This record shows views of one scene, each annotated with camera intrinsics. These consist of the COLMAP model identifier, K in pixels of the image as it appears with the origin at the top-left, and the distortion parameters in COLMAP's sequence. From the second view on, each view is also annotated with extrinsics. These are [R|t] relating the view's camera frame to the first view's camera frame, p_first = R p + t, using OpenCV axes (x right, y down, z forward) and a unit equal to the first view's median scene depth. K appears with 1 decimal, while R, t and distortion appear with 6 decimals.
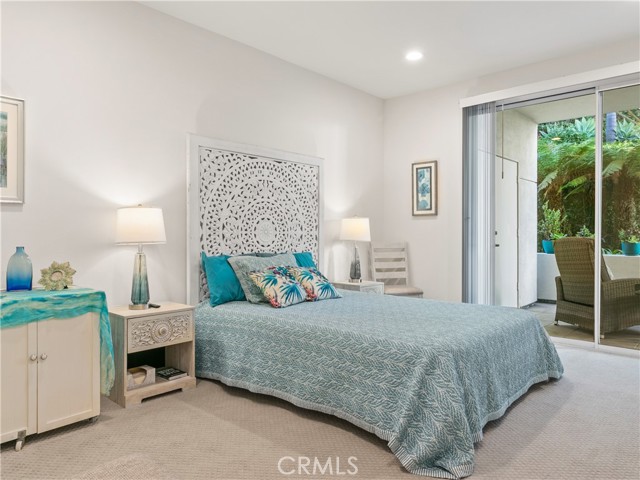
lens RADIAL K [[448.1, 0, 315.2], [0, 448.1, 234.7], [0, 0, 1]] dist [0.000836, 0.000076]
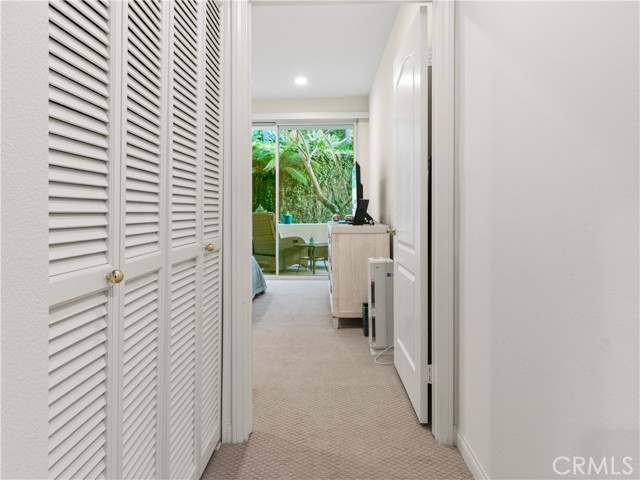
lens RADIAL K [[455.6, 0, 312.3], [0, 455.6, 207.9], [0, 0, 1]] dist [0.000412, 0.000216]
pose [[0.761539, -0.001738, 0.648117, -0.381709], [0.007710, 0.999950, -0.006377, 0.002504], [-0.648073, 0.009854, 0.761514, -0.391748]]
